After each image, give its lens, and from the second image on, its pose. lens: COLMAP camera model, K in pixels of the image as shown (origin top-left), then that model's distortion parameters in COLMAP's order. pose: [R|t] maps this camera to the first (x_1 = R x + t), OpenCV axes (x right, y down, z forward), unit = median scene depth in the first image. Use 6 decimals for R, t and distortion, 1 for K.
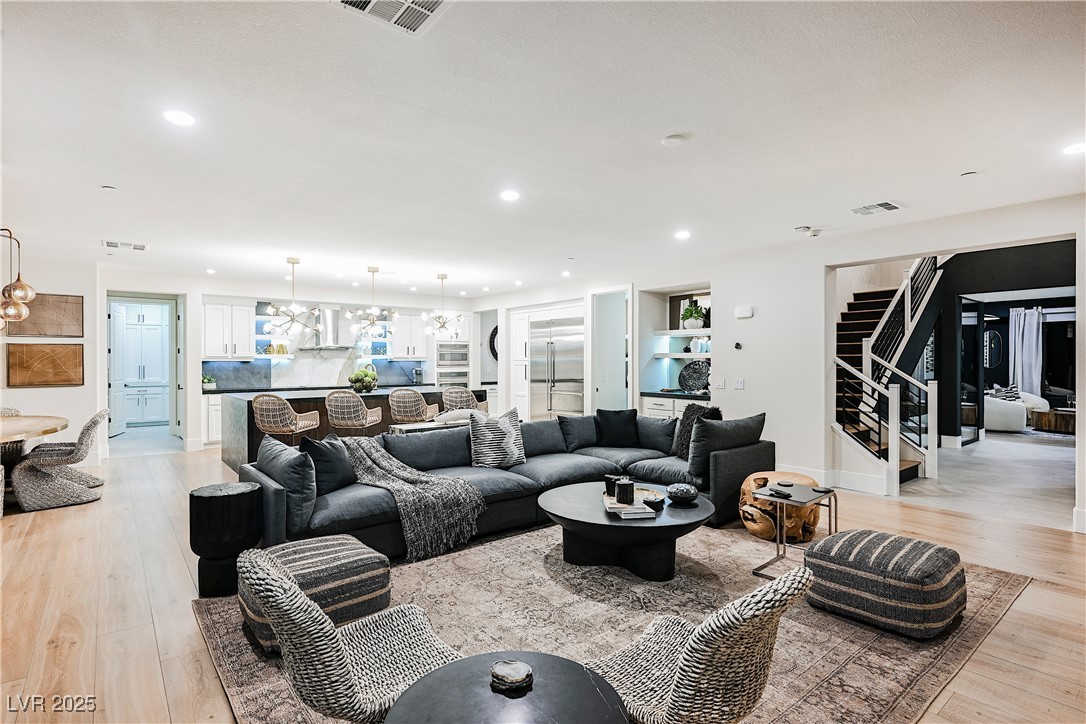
lens RADIAL K [[541.1, 0, 543.0], [0, 541.1, 362.0], [0, 0, 1]] dist [0.000361, 0.000046]
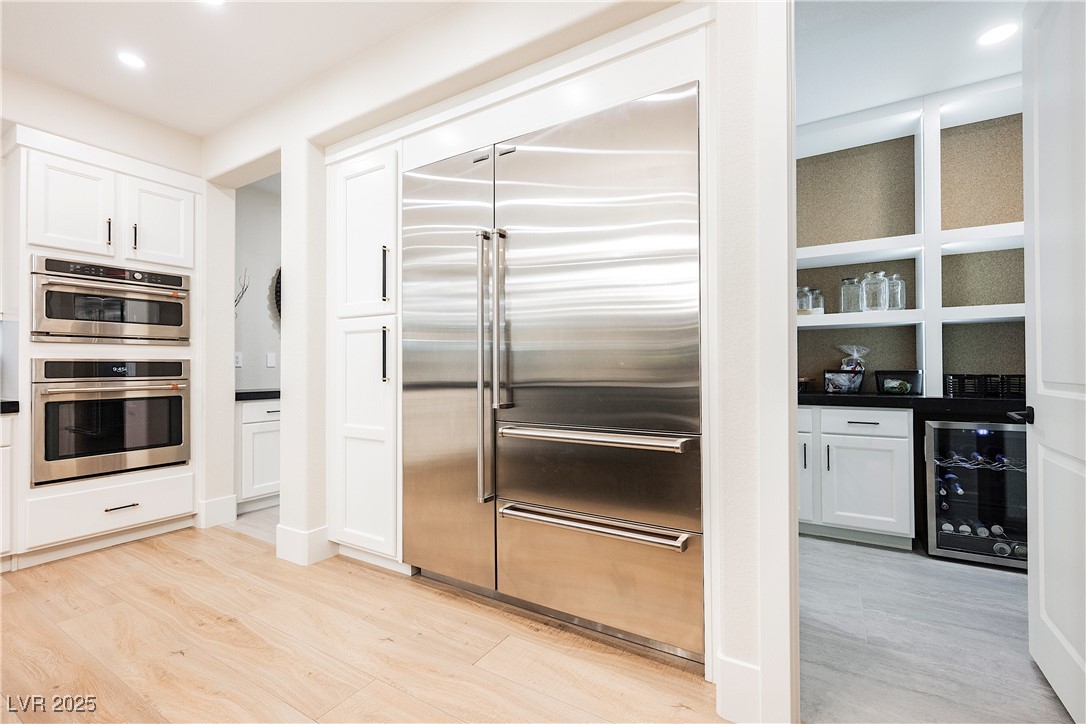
lens RADIAL K [[478.8, 0, 543.0], [0, 478.8, 362.0], [0, 0, 1]] dist [0.000335, 0.000156]
pose [[0.944901, -0.000344, 0.327355, -0.032628], [0.004014, 0.999936, -0.010534, 0.024186], [-0.327330, 0.011268, 0.944843, 0.701209]]
